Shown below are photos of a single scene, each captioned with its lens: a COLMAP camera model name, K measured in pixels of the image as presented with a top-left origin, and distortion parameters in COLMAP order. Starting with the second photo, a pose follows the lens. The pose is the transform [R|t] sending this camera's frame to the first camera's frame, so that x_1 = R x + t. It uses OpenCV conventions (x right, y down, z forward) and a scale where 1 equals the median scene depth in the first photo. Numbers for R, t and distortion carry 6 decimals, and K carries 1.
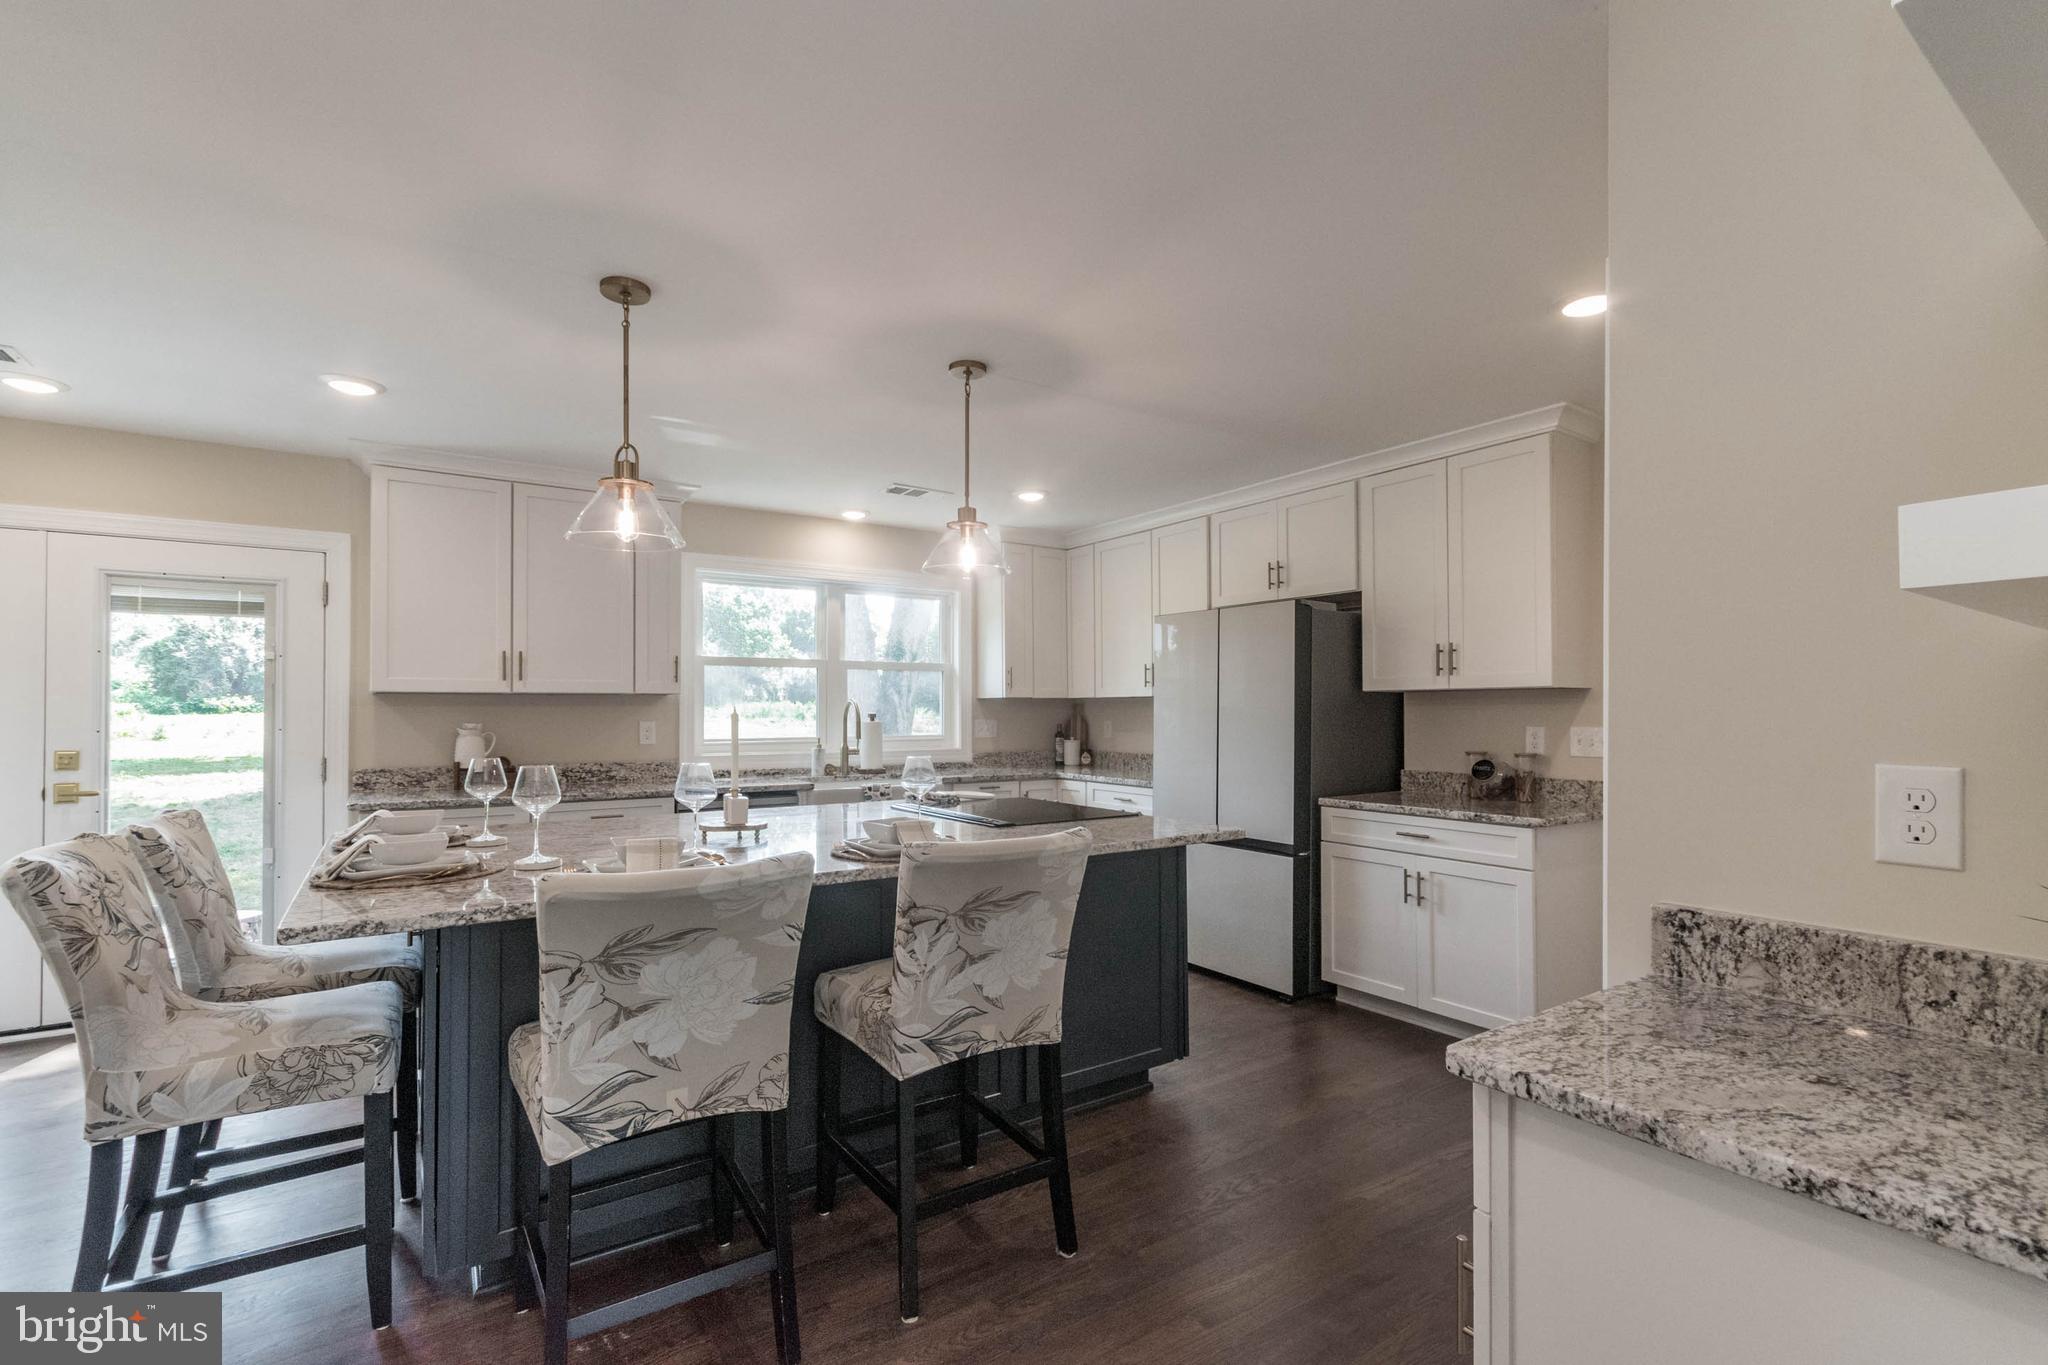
lens RADIAL K [[910.5, 0, 1028.6], [0, 910.5, 694.5], [0, 0, 1]] dist [0.003780, 0.000447]
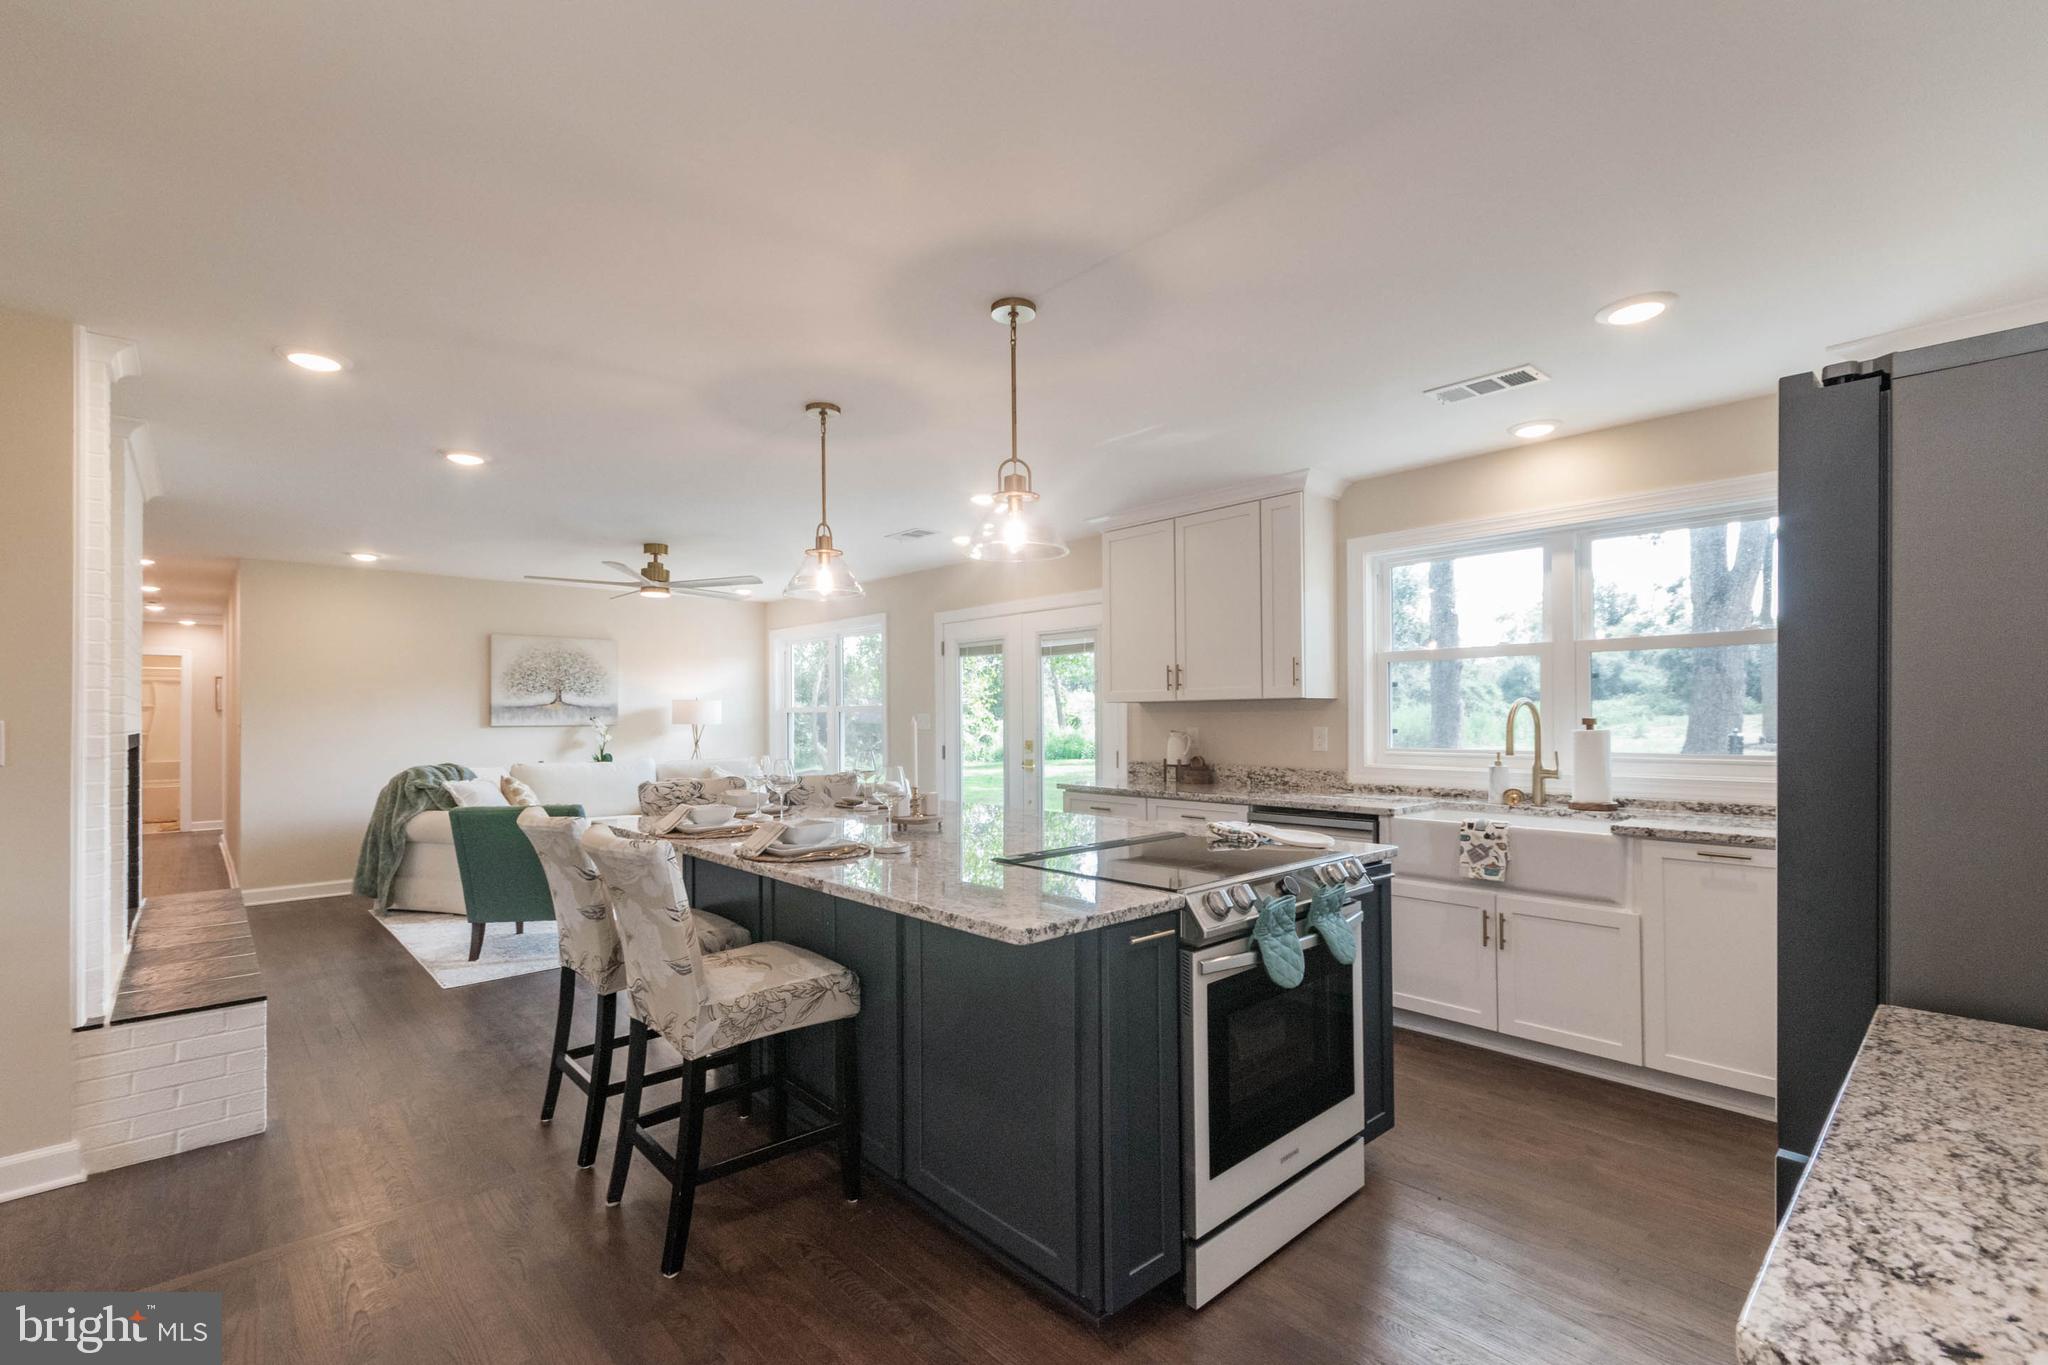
lens RADIAL K [[910.5, 0, 1021.1], [0, 910.5, 699.5], [0, 0, 1]] dist [0.003780, 0.000447]
pose [[0.136528, -0.019750, -0.990439, 0.550501], [0.025148, 0.999548, -0.016465, 0.010437], [0.990317, -0.022660, 0.136963, 0.649826]]
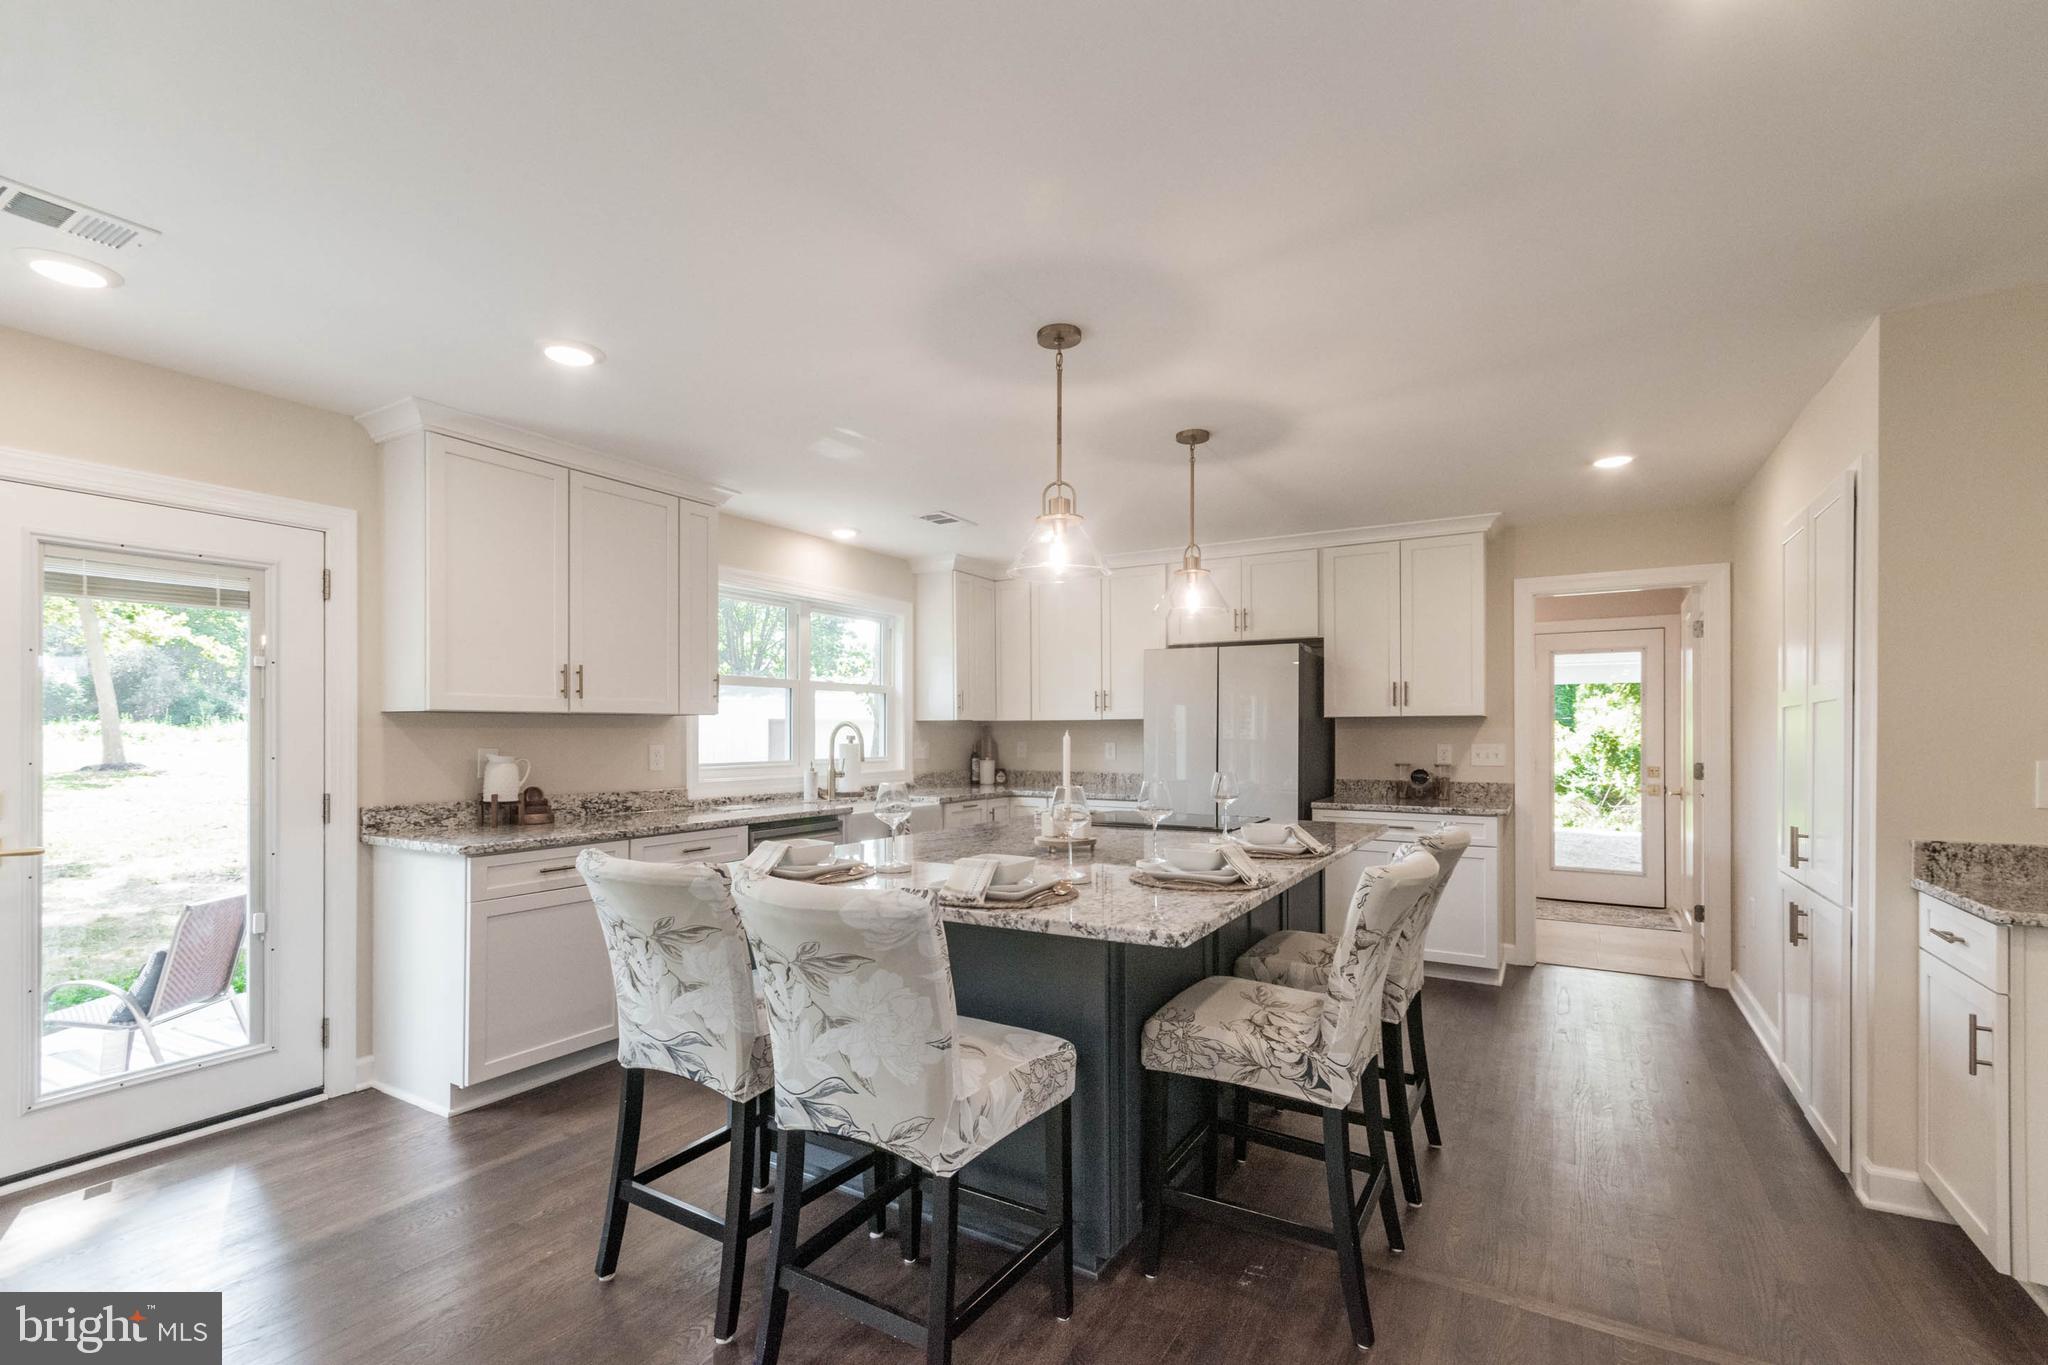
lens RADIAL K [[910.5, 0, 1020.1], [0, 910.5, 732.9], [0, 0, 1]] dist [0.003780, 0.000447]
pose [[0.905498, -0.000930, 0.424350, -0.548552], [-0.007279, 0.999816, 0.017723, -0.001250], [-0.424289, -0.019136, 0.905325, 0.034623]]
